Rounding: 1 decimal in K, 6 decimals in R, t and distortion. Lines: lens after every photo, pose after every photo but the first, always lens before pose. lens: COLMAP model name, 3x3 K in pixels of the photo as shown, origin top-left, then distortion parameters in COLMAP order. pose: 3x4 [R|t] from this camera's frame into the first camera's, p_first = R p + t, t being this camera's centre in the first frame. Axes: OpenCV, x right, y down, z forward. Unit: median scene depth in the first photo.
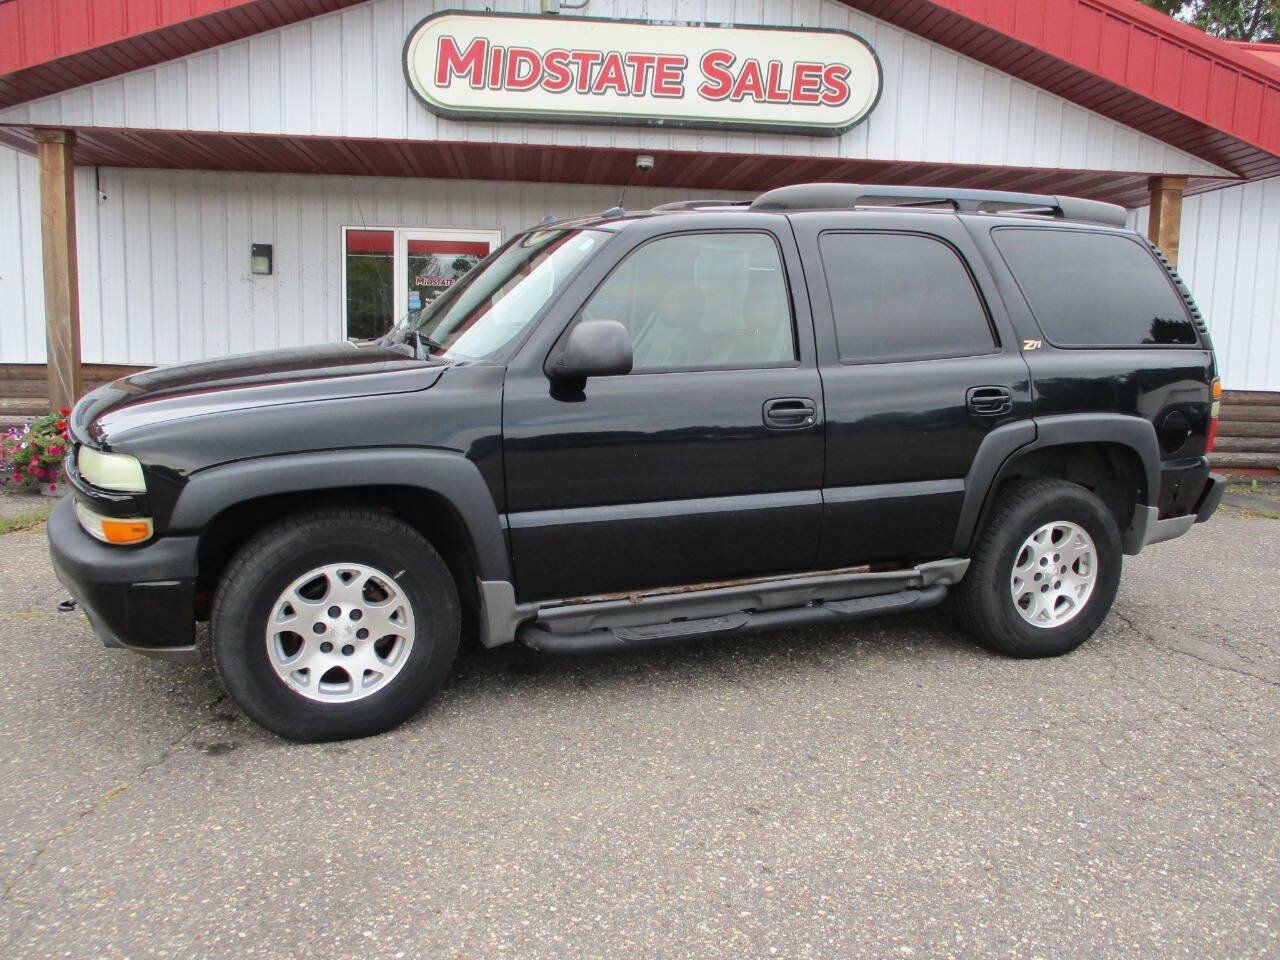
lens RADIAL K [[1068.3, 0, 645.4], [0, 1068.3, 484.8], [0, 0, 1]] dist [-0.030377, 0.010263]
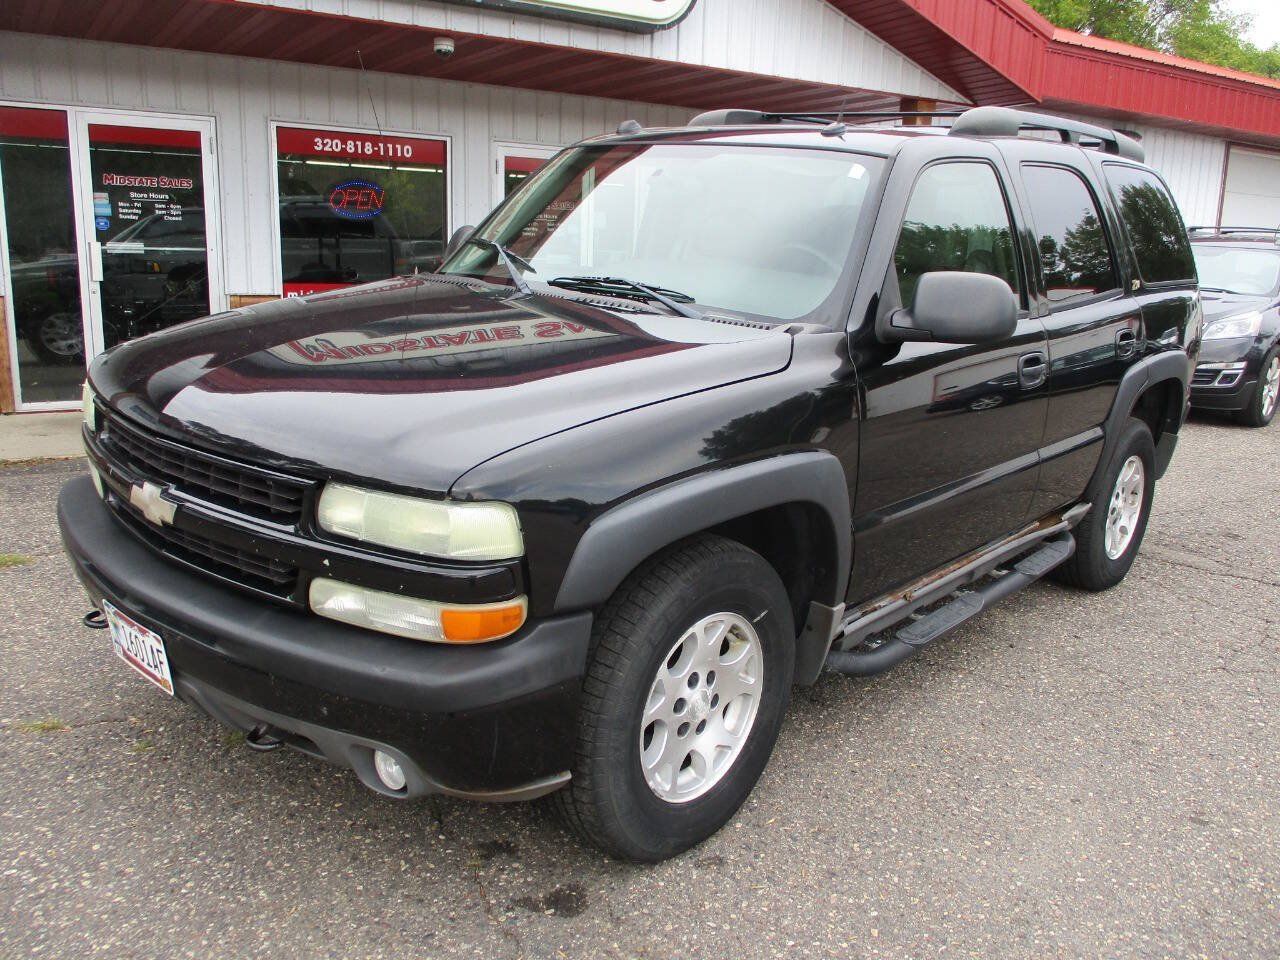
lens RADIAL K [[1068.3, 0, 644.8], [0, 1068.3, 486.6], [0, 0, 1]] dist [-0.030377, 0.010263]
pose [[0.897235, -0.093512, 0.431538, -0.469758], [0.052240, 0.992934, 0.106548, -0.069080], [-0.438453, -0.073055, 0.895780, 0.278706]]
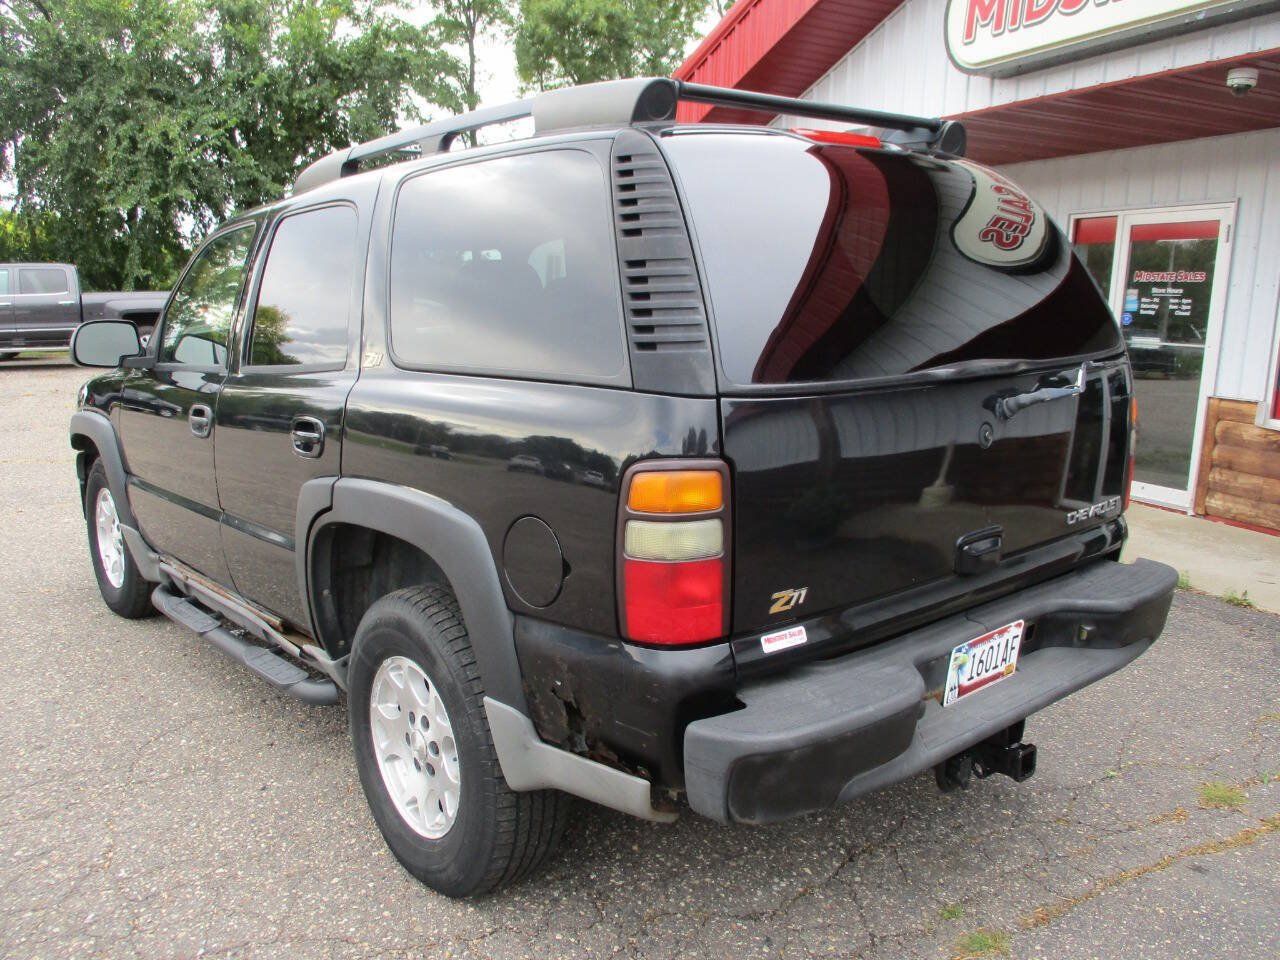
lens RADIAL K [[1068.3, 0, 645.1], [0, 1068.3, 485.9], [0, 0, 1]] dist [-0.030377, 0.010263]
pose [[0.315585, 0.147458, -0.937370, 0.952463], [-0.151813, 0.982973, 0.103521, -0.139125], [0.936675, 0.109635, 0.332597, 0.895950]]
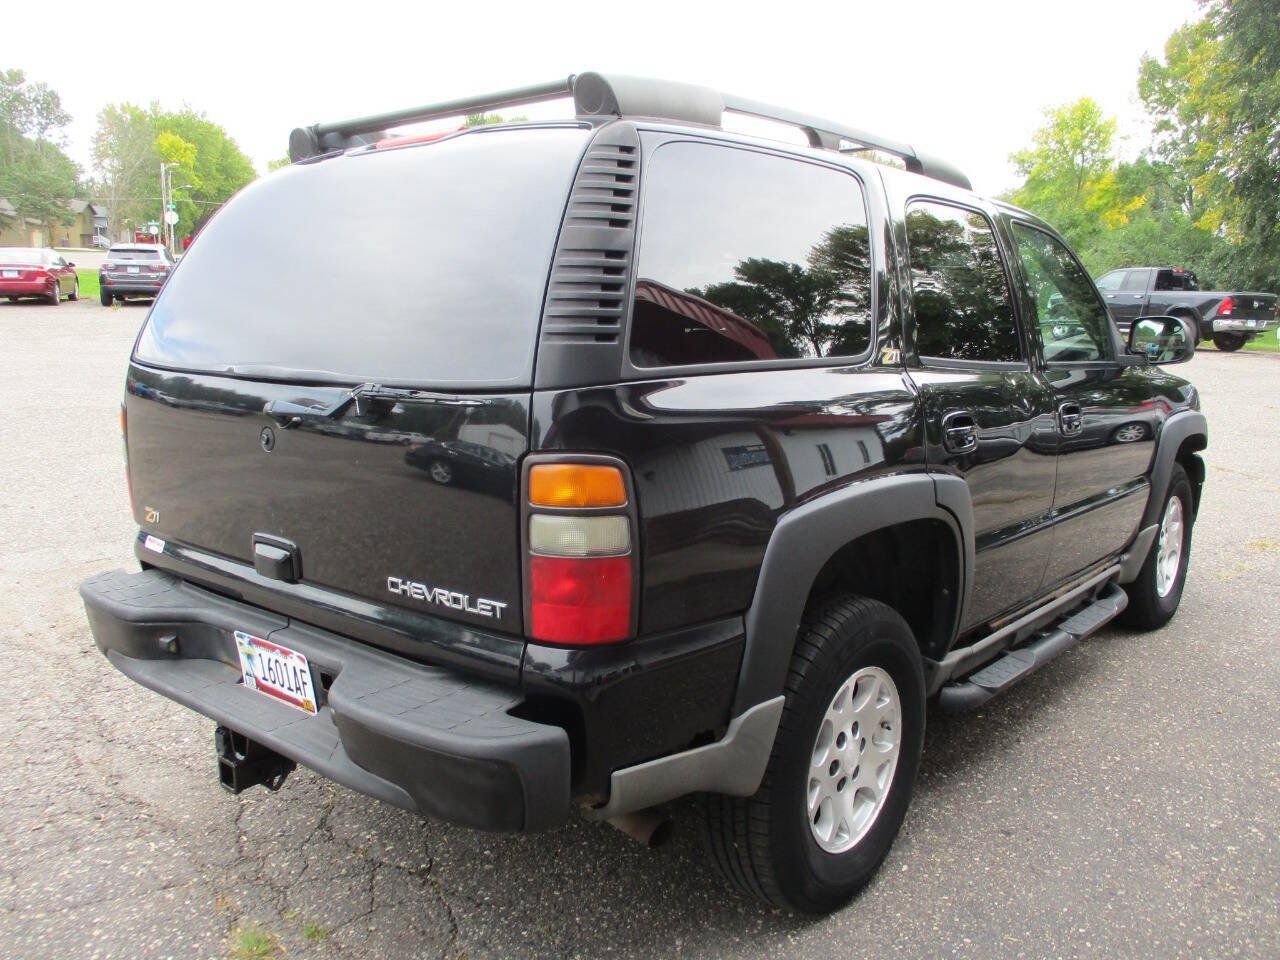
lens RADIAL K [[1068.3, 0, 641.2], [0, 1068.3, 489.7], [0, 0, 1]] dist [-0.030377, 0.010263]
pose [[-0.882891, 0.054197, -0.466440, 0.593098], [-0.110206, 0.941659, 0.318015, -0.294855], [0.456463, 0.332177, -0.825409, 1.737353]]
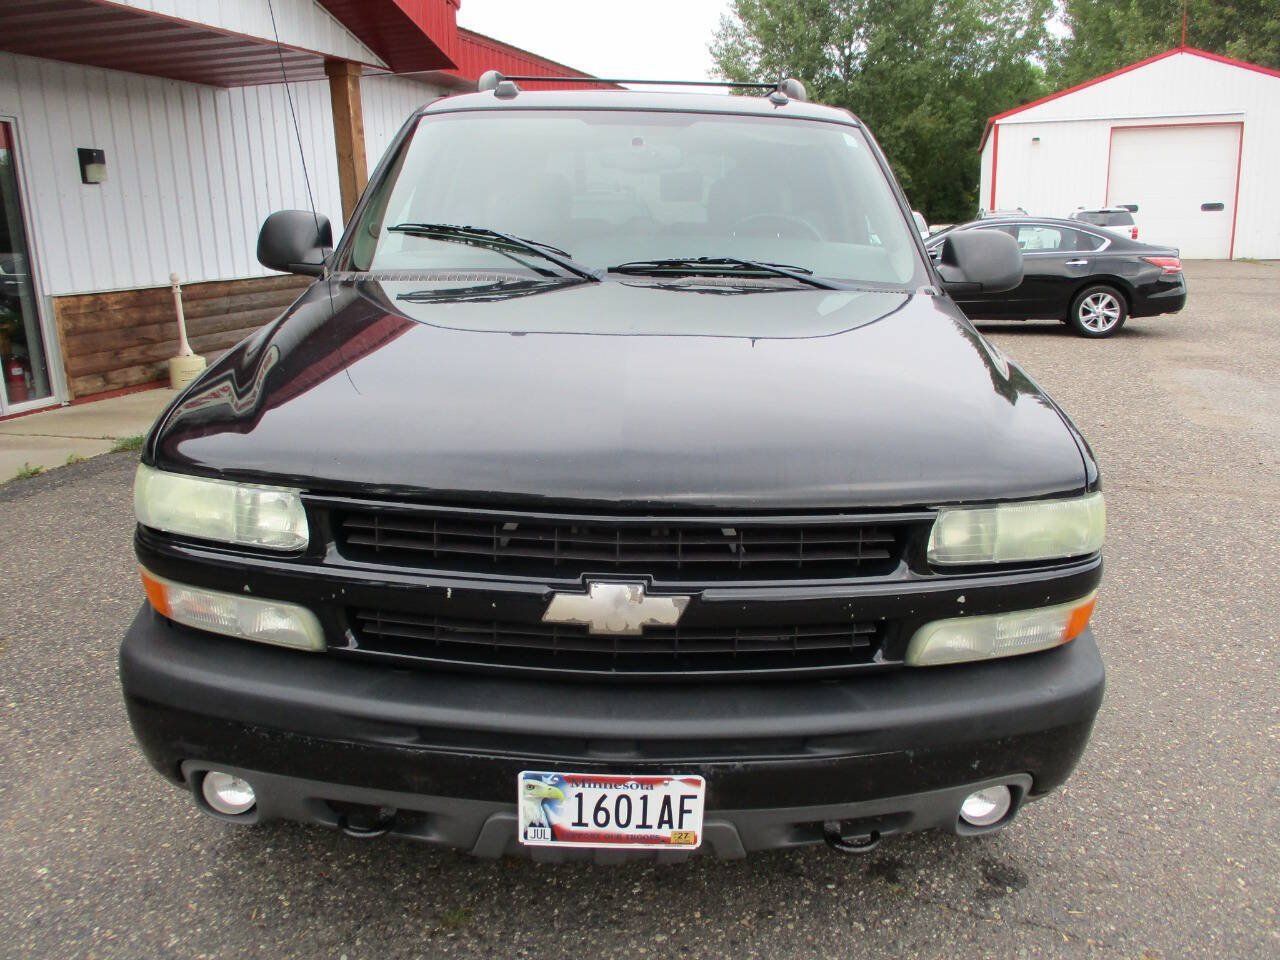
lens RADIAL K [[1068.3, 0, 643.5], [0, 1068.3, 481.9], [0, 0, 1]] dist [-0.030377, 0.010263]
pose [[0.374174, -0.254693, 0.891698, -0.780987], [0.156726, 0.965082, 0.209888, -0.138278], [-0.914019, 0.061217, 0.401025, 0.687447]]
